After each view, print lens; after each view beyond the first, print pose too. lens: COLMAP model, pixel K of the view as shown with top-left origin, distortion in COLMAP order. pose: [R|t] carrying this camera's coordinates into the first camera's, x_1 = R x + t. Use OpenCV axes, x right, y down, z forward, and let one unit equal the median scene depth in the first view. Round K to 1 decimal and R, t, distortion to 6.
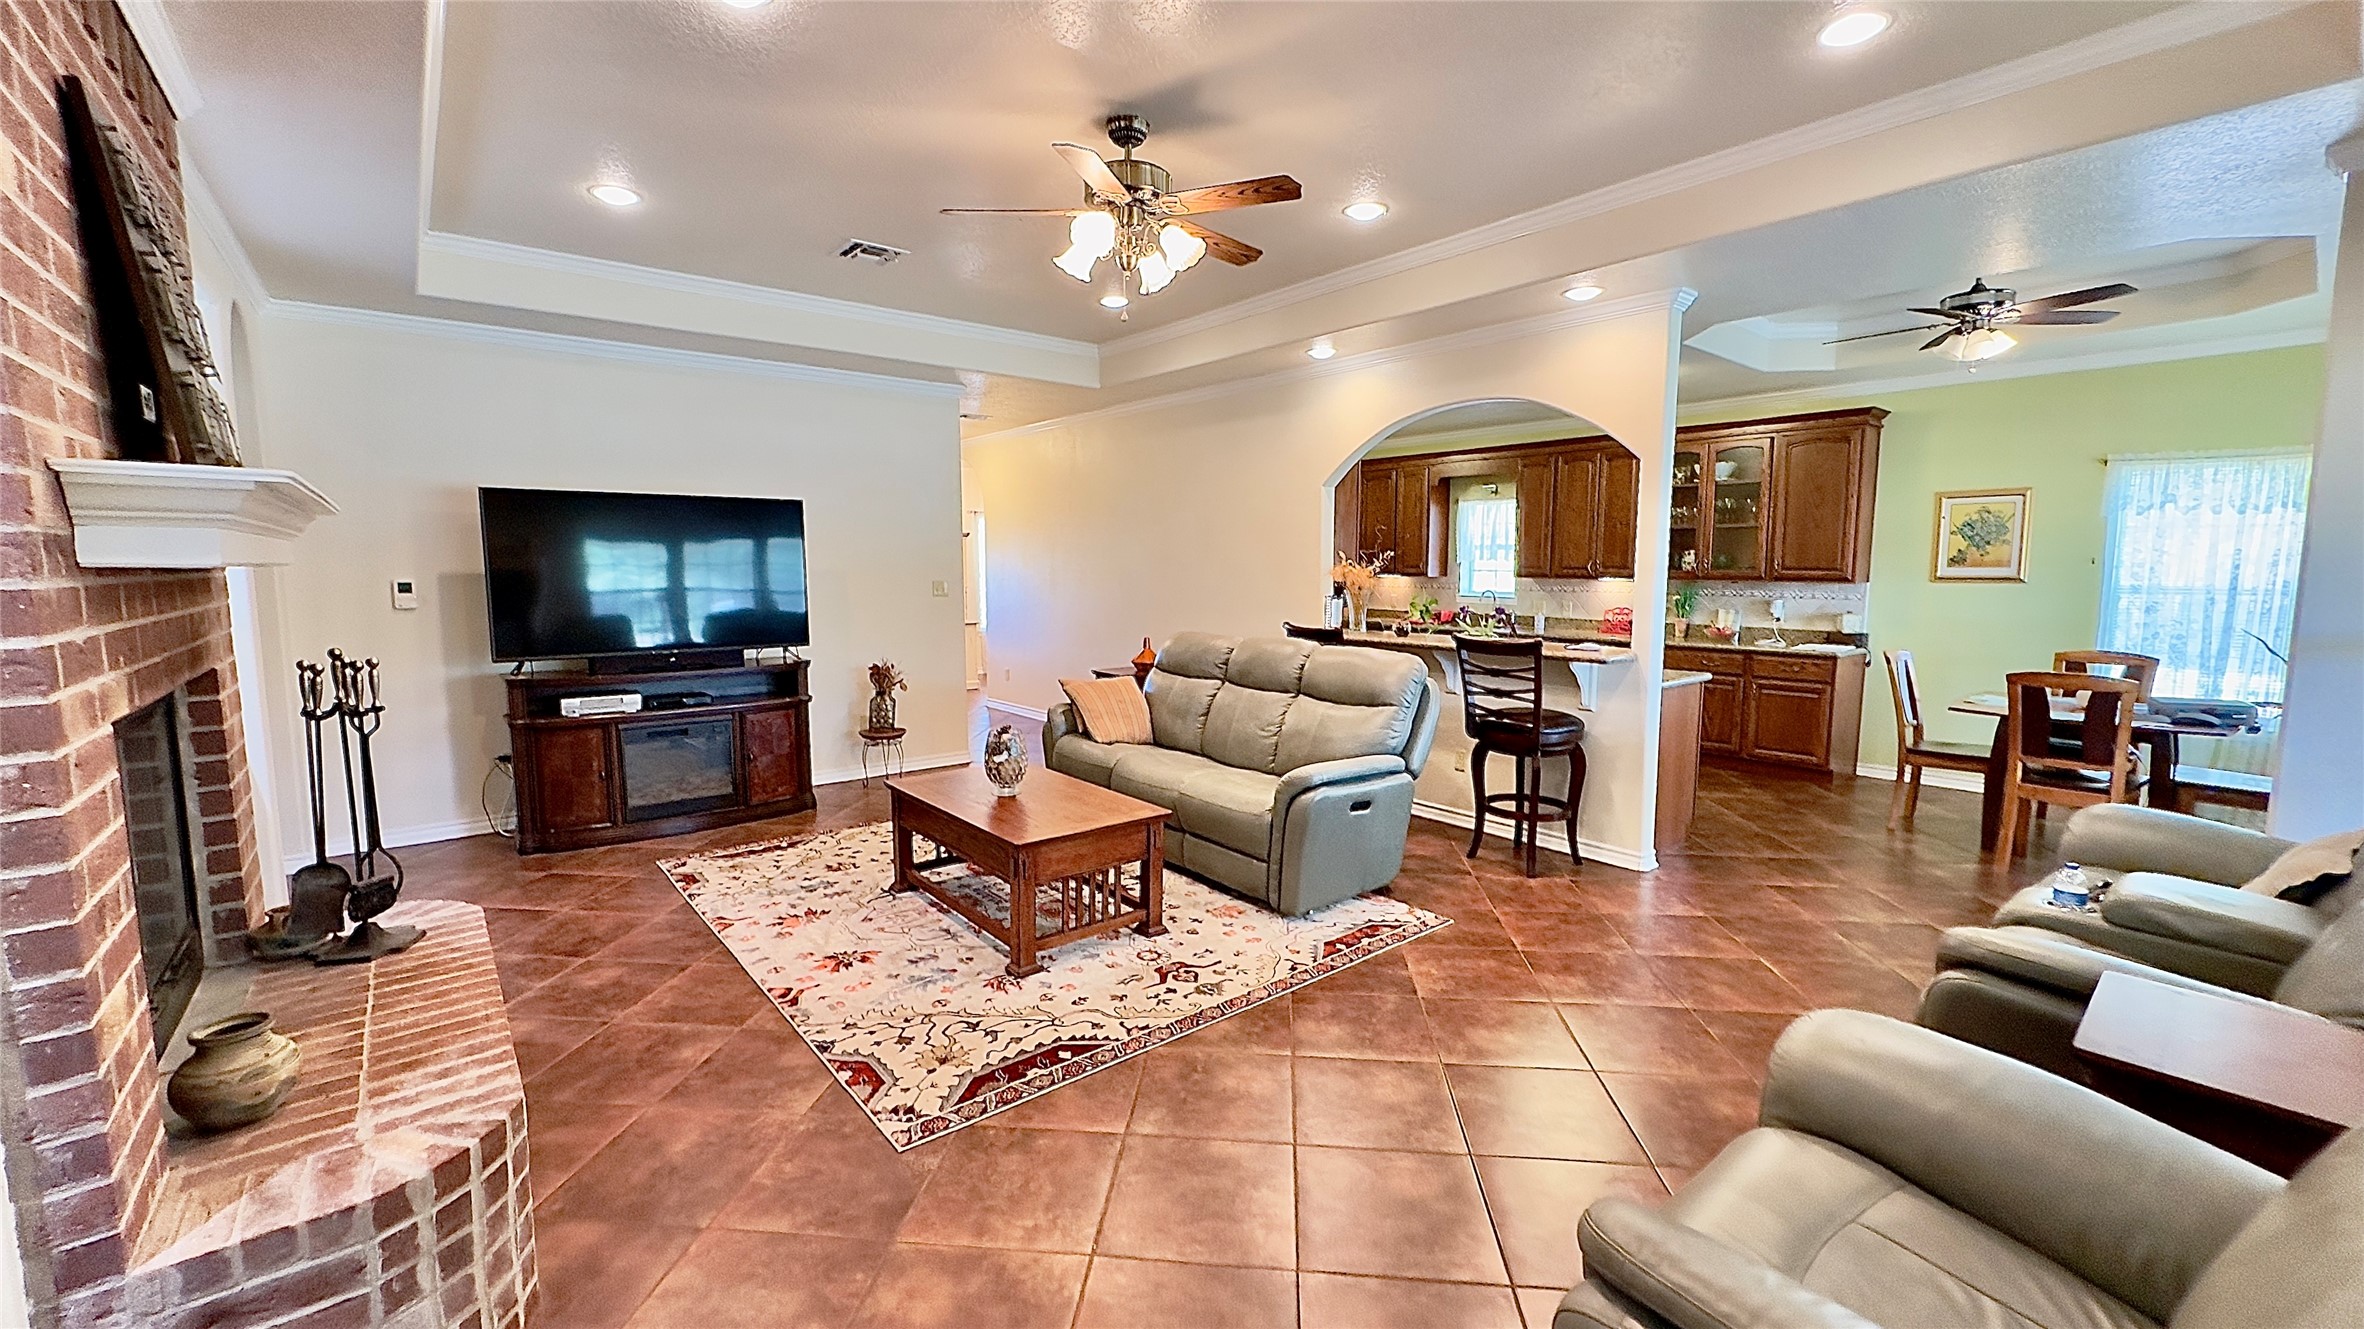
lens RADIAL K [[942.1, 0, 1181.2], [0, 942.1, 668.1], [0, 0, 1]] dist [-0.004448, 0.000766]
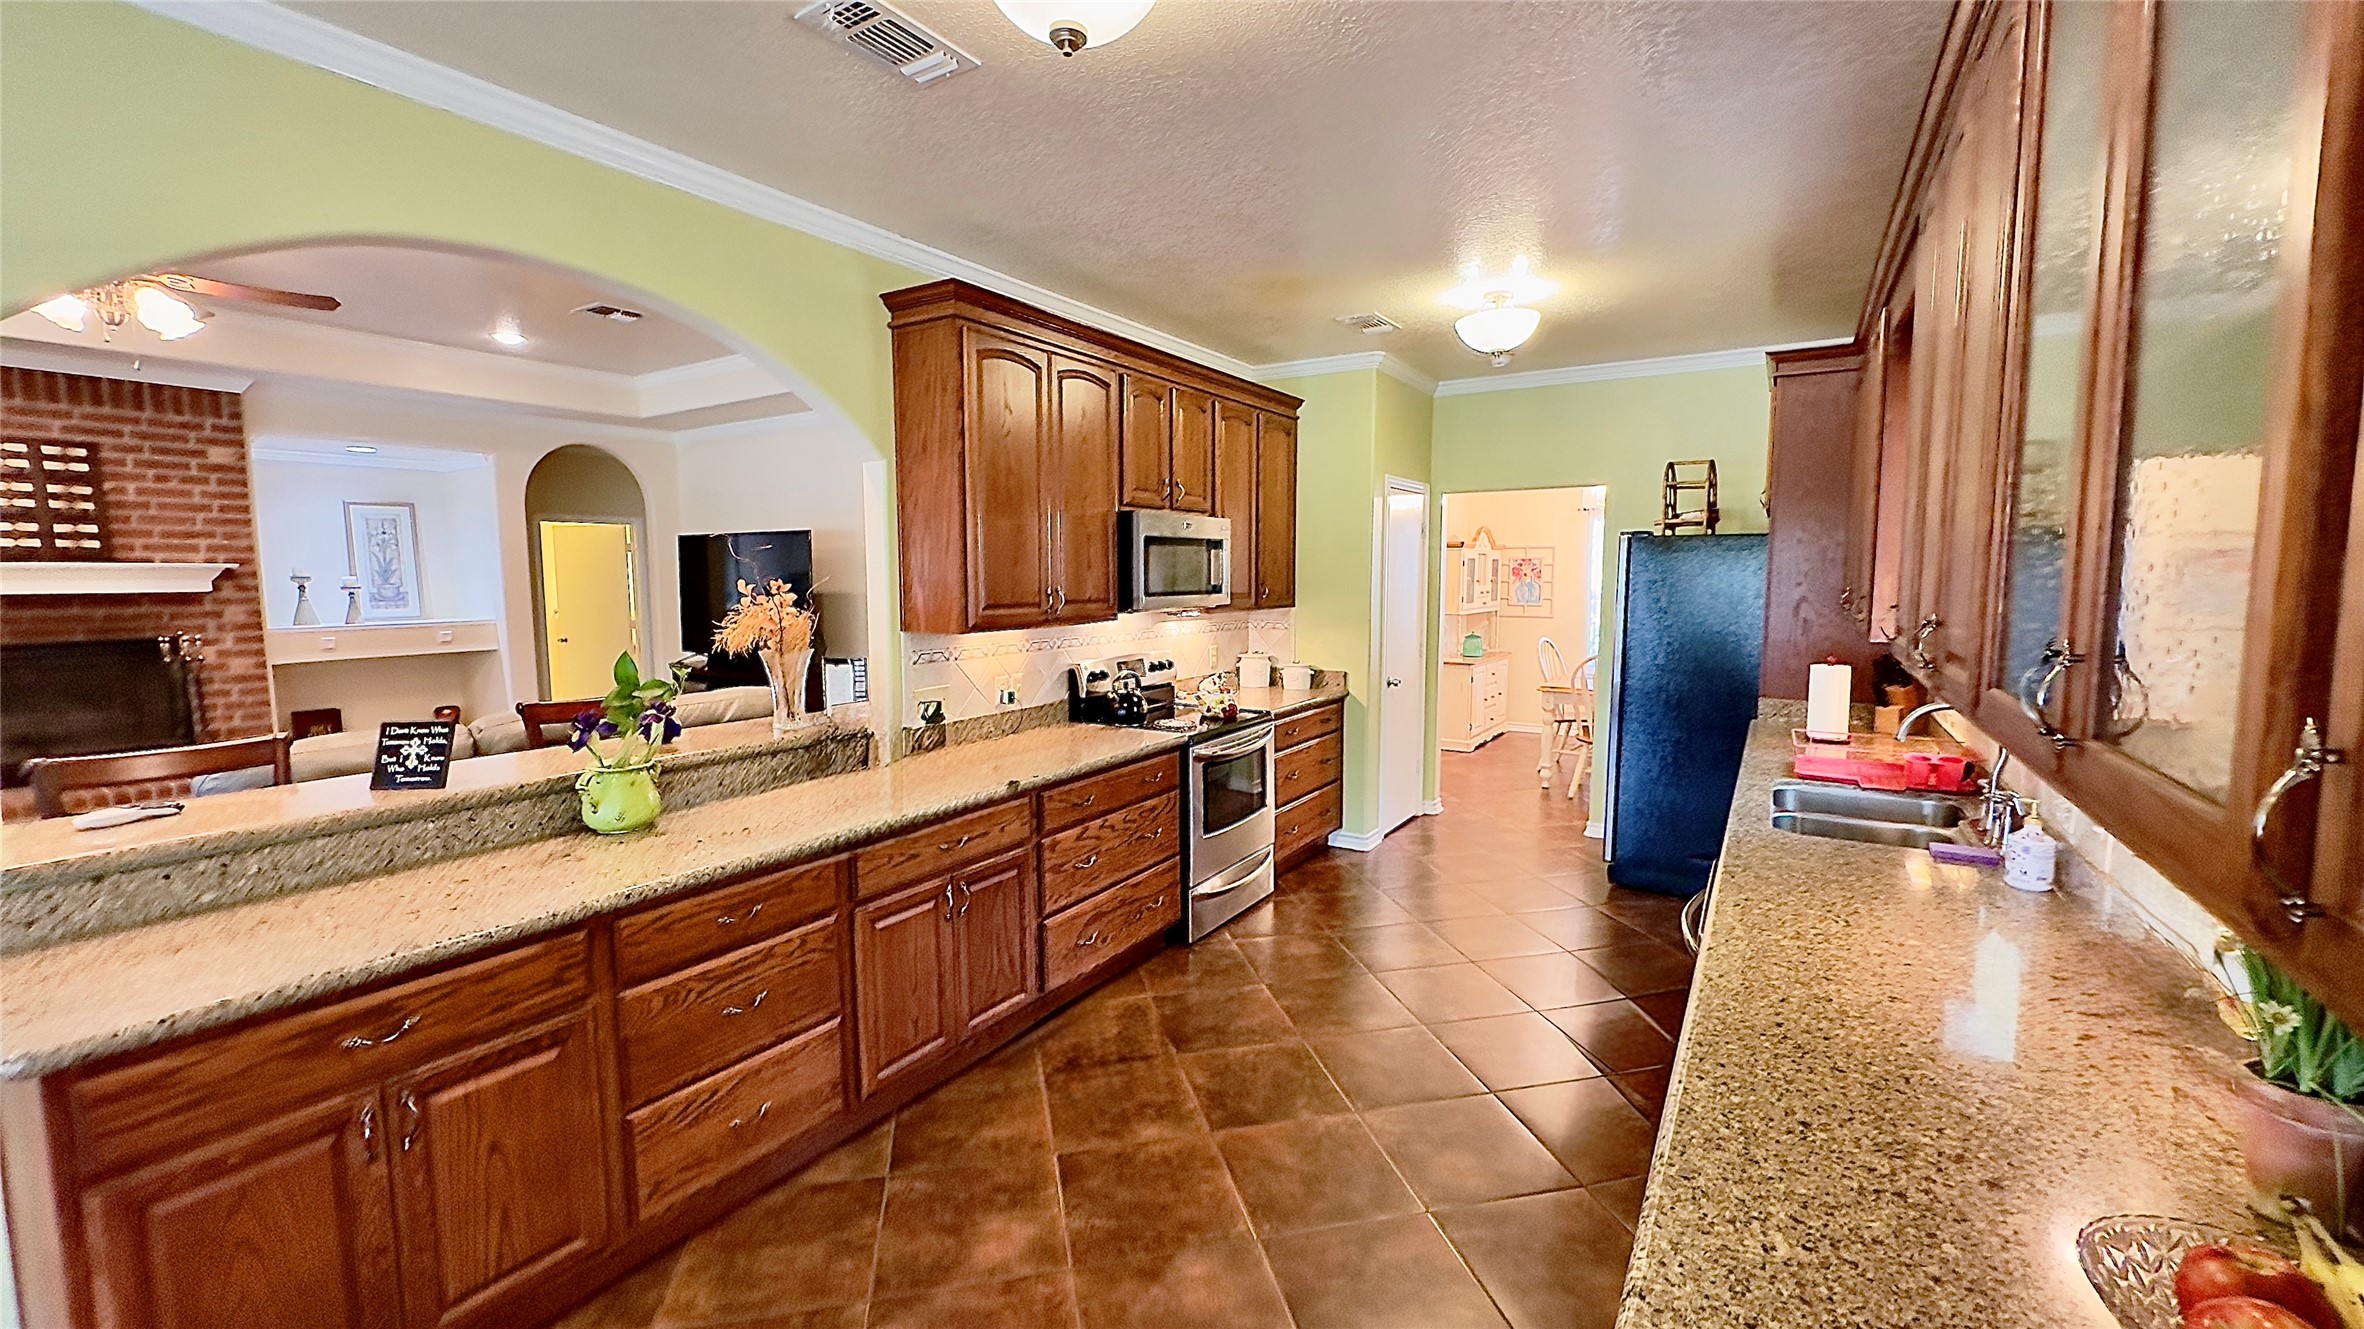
lens RADIAL K [[942.1, 0, 1184.7], [0, 942.1, 665.3], [0, 0, 1]] dist [-0.004448, 0.000766]
pose [[0.316988, 0.092357, -0.943922, 0.941668], [-0.102912, 0.992720, 0.062572, -0.159660], [0.942830, 0.077306, 0.324185, 1.255393]]
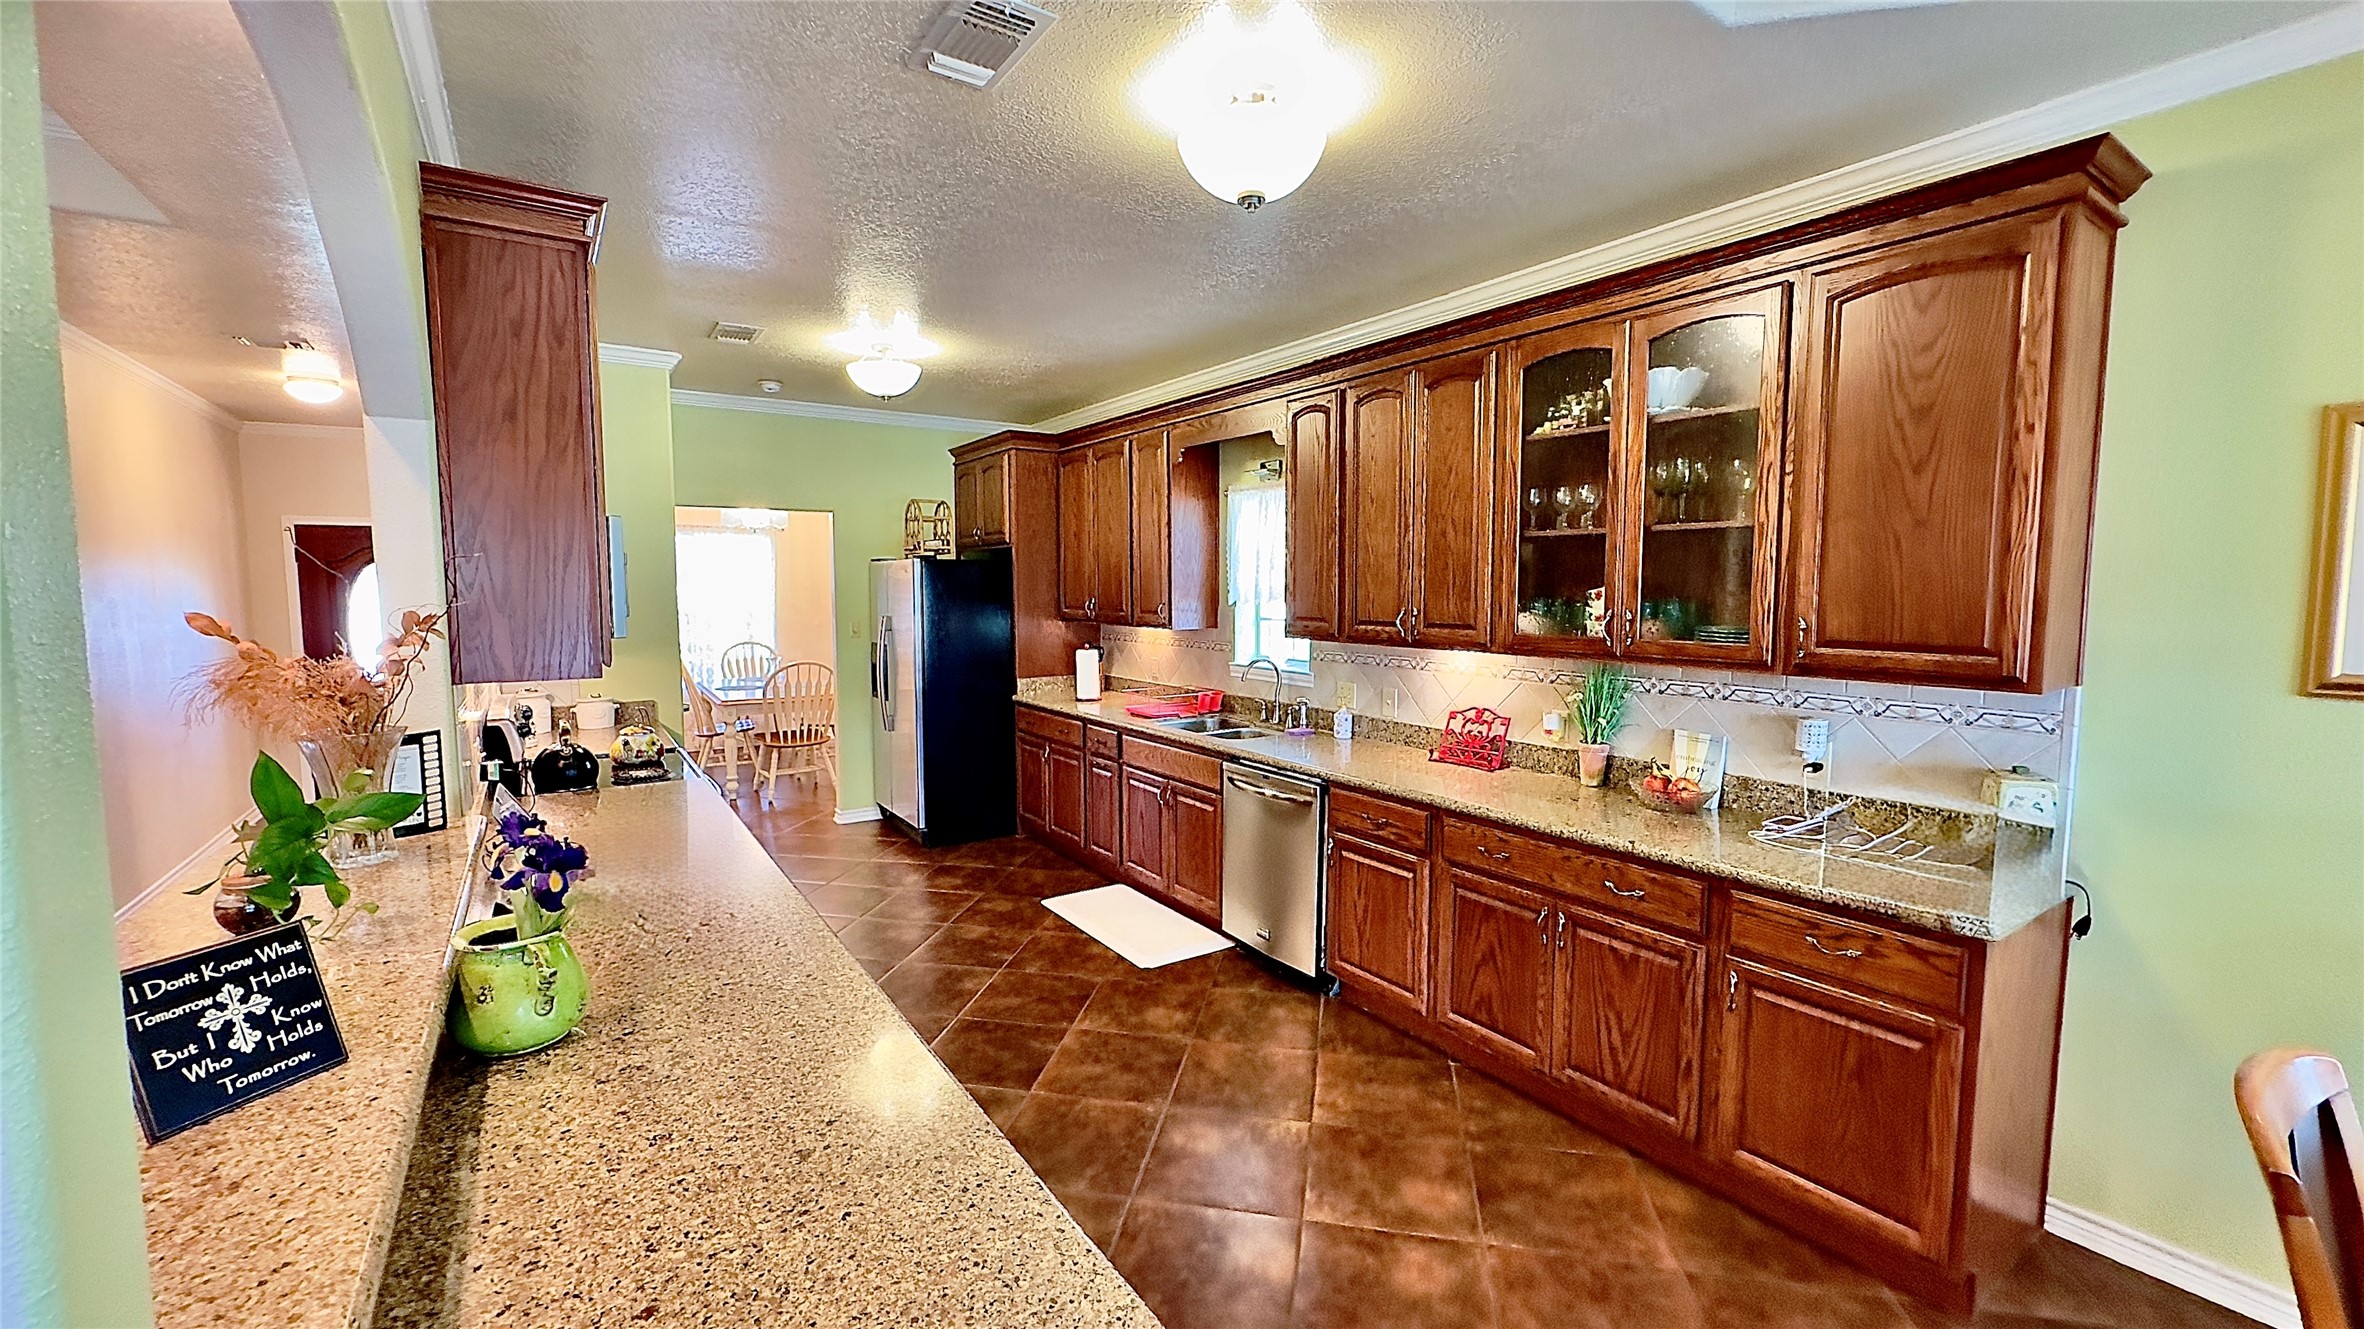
lens RADIAL K [[942.1, 0, 1178.9], [0, 942.1, 667.4], [0, 0, 1]] dist [-0.004448, 0.000766]
pose [[0.995516, 0.003531, -0.094531, 0.579475], [-0.005520, 0.999769, -0.020791, -0.117569], [0.094435, 0.021219, 0.995305, 0.834539]]
